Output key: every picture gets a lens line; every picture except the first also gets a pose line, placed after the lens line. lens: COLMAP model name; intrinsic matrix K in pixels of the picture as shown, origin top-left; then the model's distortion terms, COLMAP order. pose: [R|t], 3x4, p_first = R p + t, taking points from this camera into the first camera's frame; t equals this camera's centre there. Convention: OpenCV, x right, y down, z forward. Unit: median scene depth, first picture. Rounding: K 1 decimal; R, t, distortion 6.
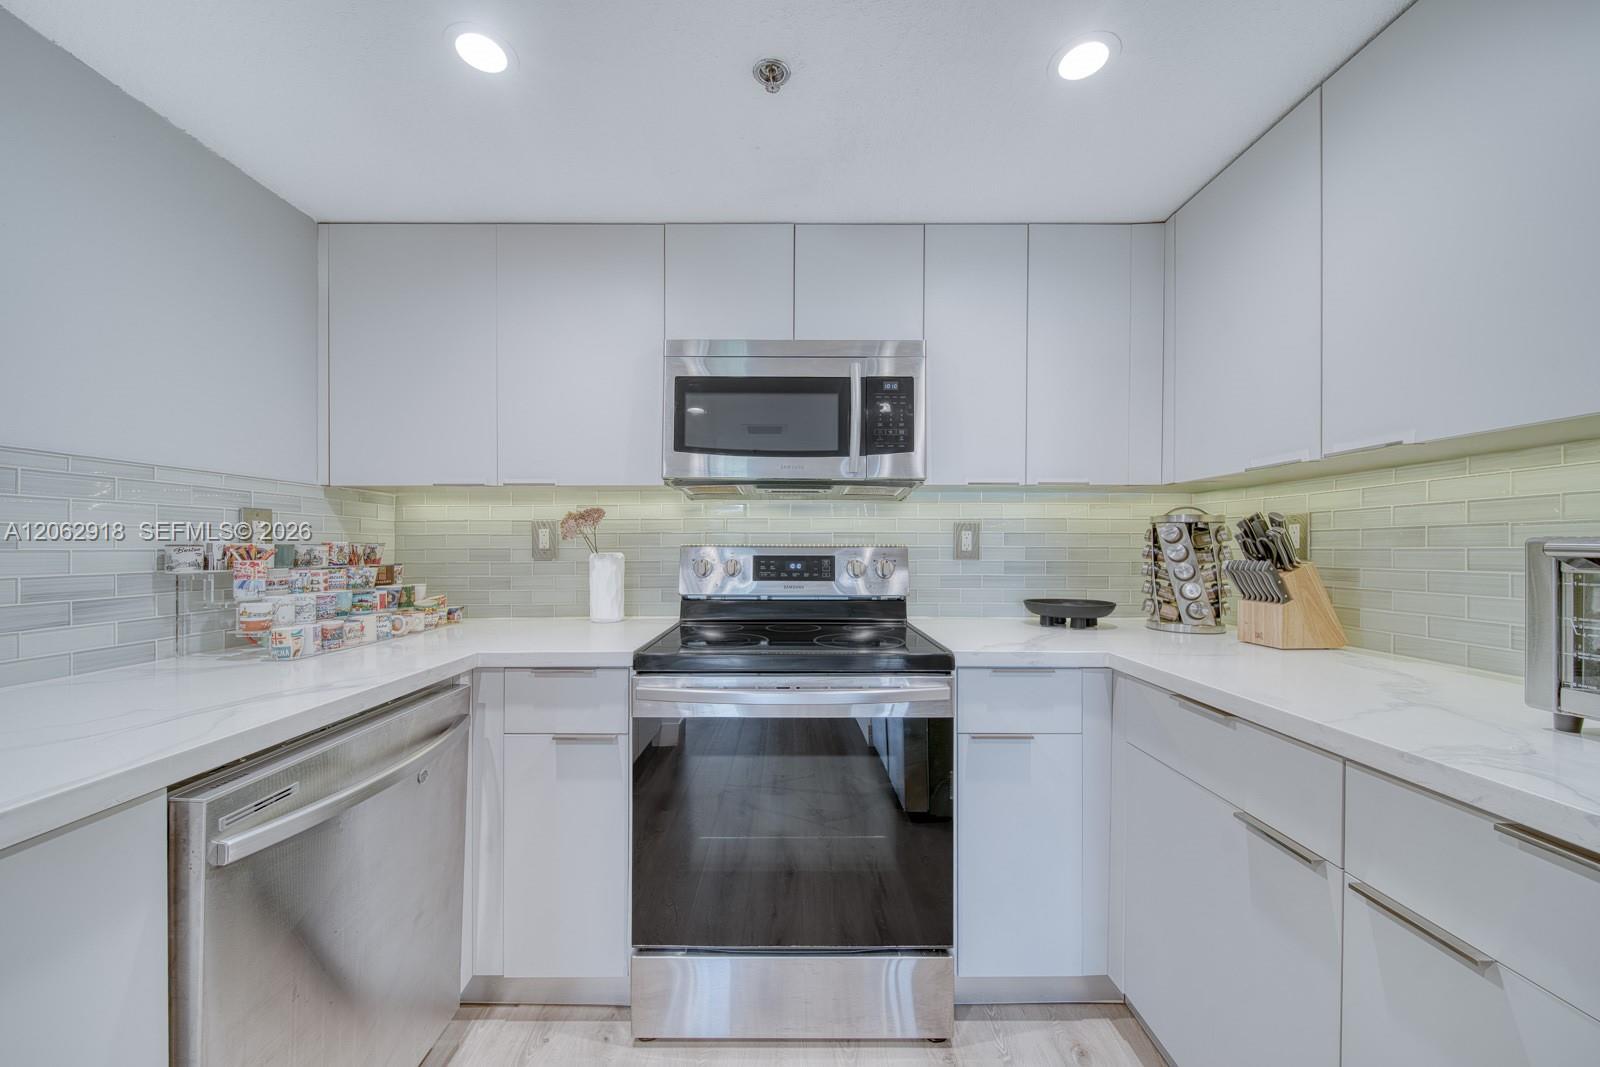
lens RADIAL K [[592.3, 0, 788.9], [0, 592.3, 530.8], [0, 0, 1]] dist [0.001456, -0.000510]
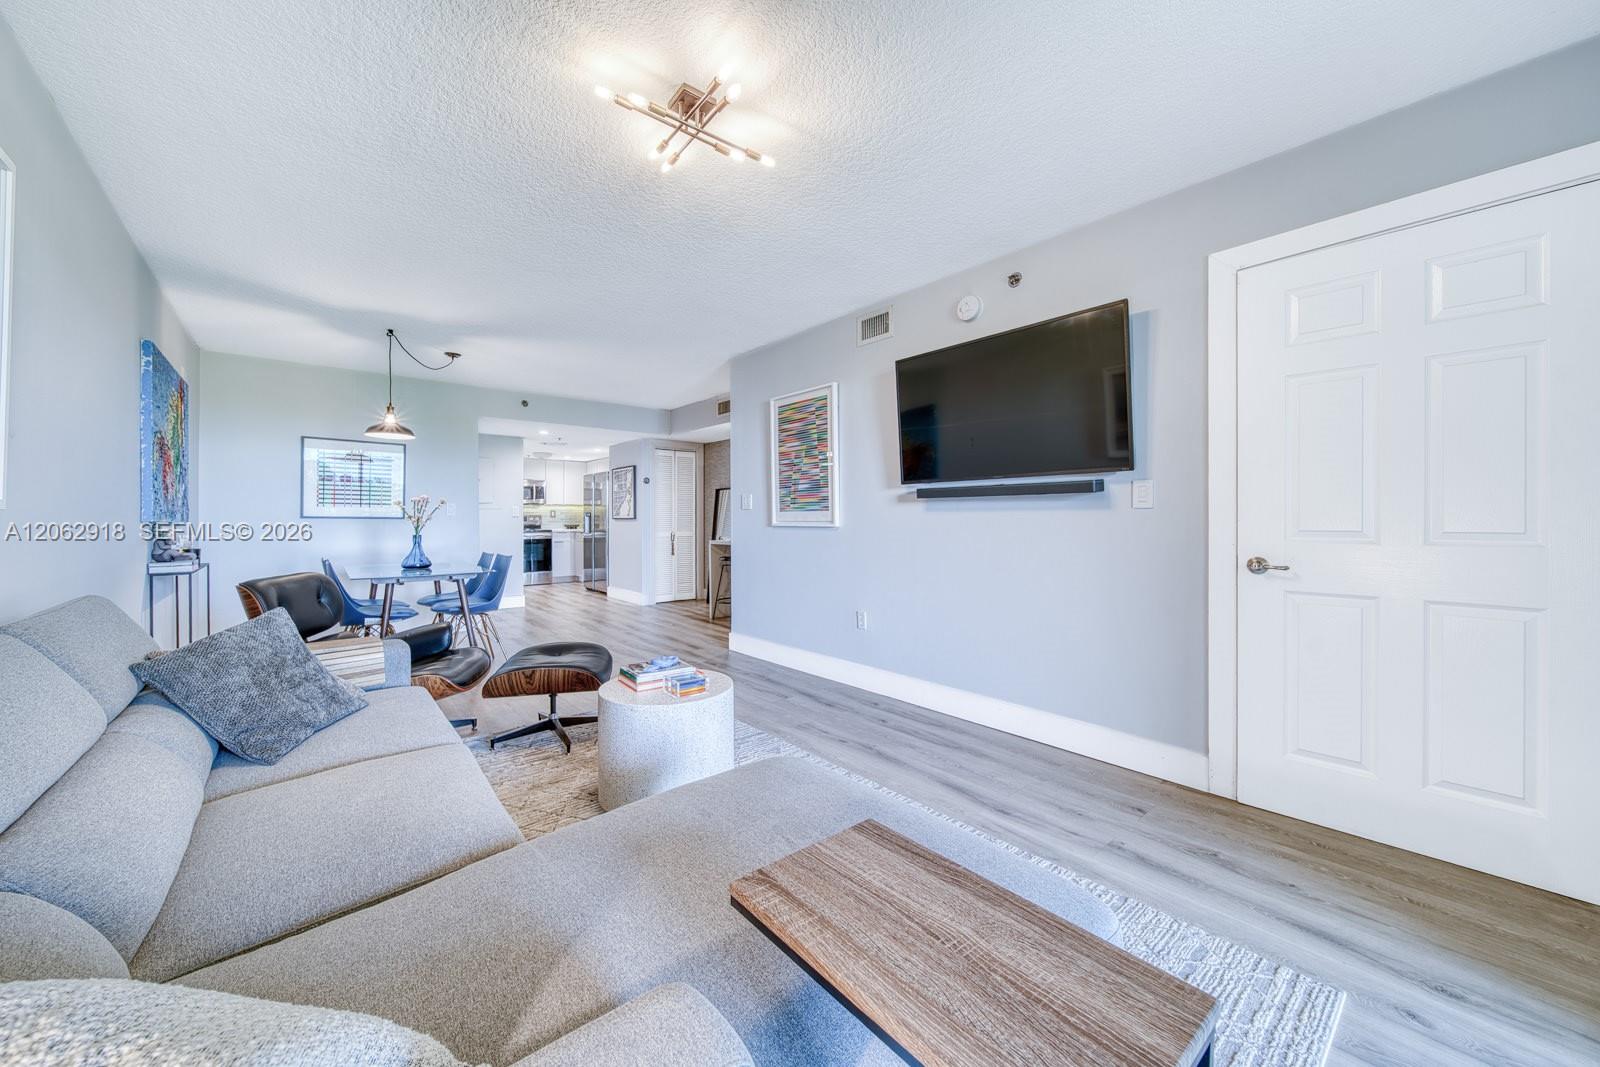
lens RADIAL K [[592.3, 0, 788.9], [0, 592.3, 530.8], [0, 0, 1]] dist [0.001456, -0.000510]
pose [[0.768198, -0.016748, 0.639993, -1.719067], [-0.006488, 0.999403, 0.033942, -0.030177], [-0.640179, -0.030226, 0.767631, -5.163365]]
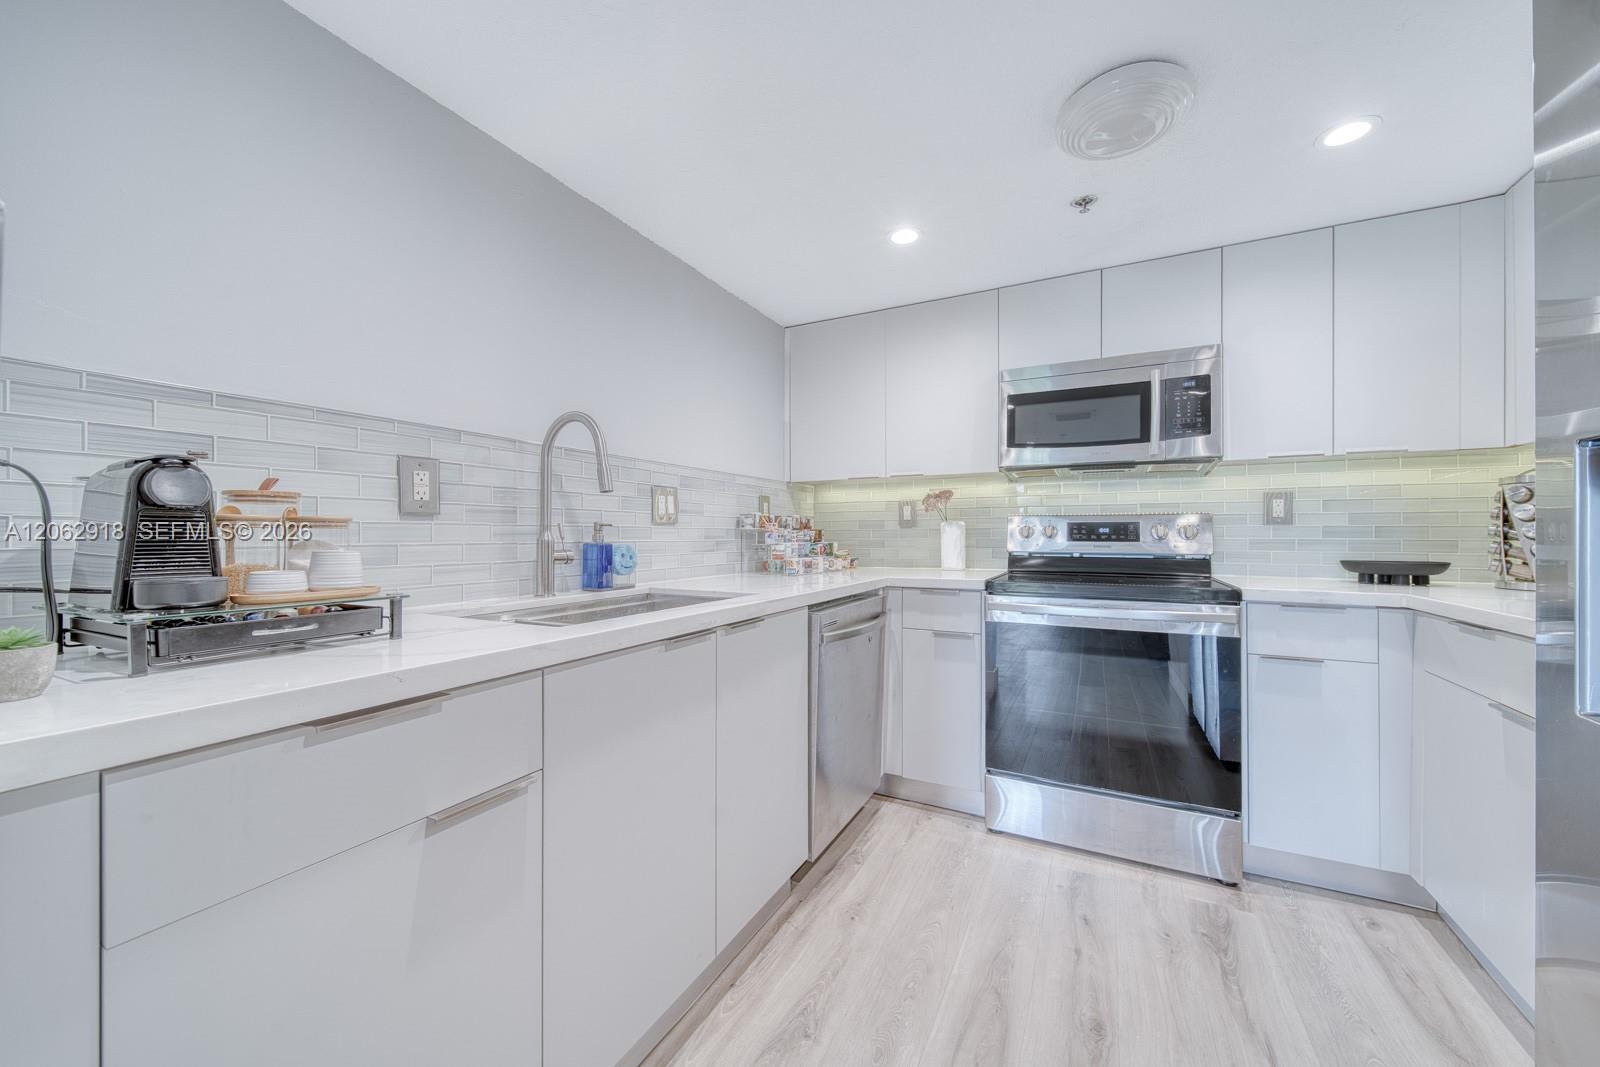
lens RADIAL K [[592.3, 0, 788.9], [0, 592.3, 530.8], [0, 0, 1]] dist [0.001456, -0.000510]
pose [[0.886000, -0.004241, -0.463667, 0.001571], [0.012597, 0.999809, 0.014925, 0.037914], [0.463515, -0.019064, 0.885884, -0.502986]]
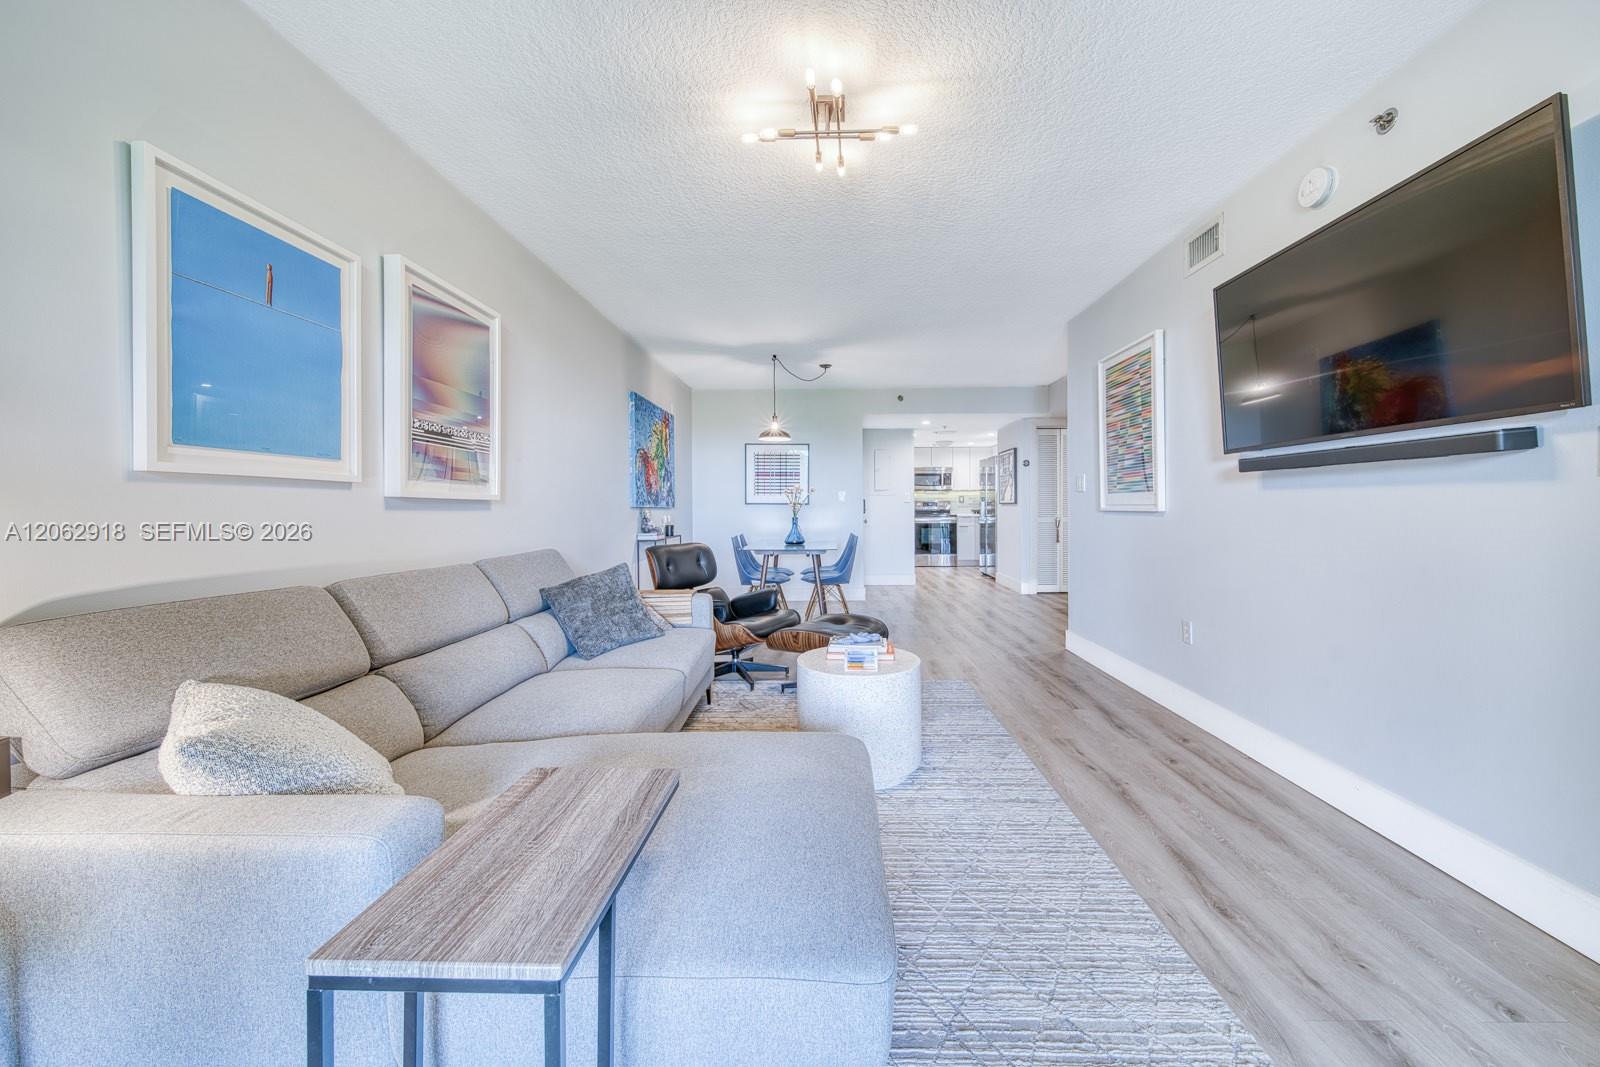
lens RADIAL K [[605.1, 0, 811.5], [0, 605.1, 529.1], [0, 0, 1]] dist [-0.000455, -0.000273]
pose [[0.999681, -0.008406, -0.023813, -1.115712], [0.009677, 0.998505, 0.053792, -0.025187], [0.023325, -0.054005, 0.998268, -5.424784]]
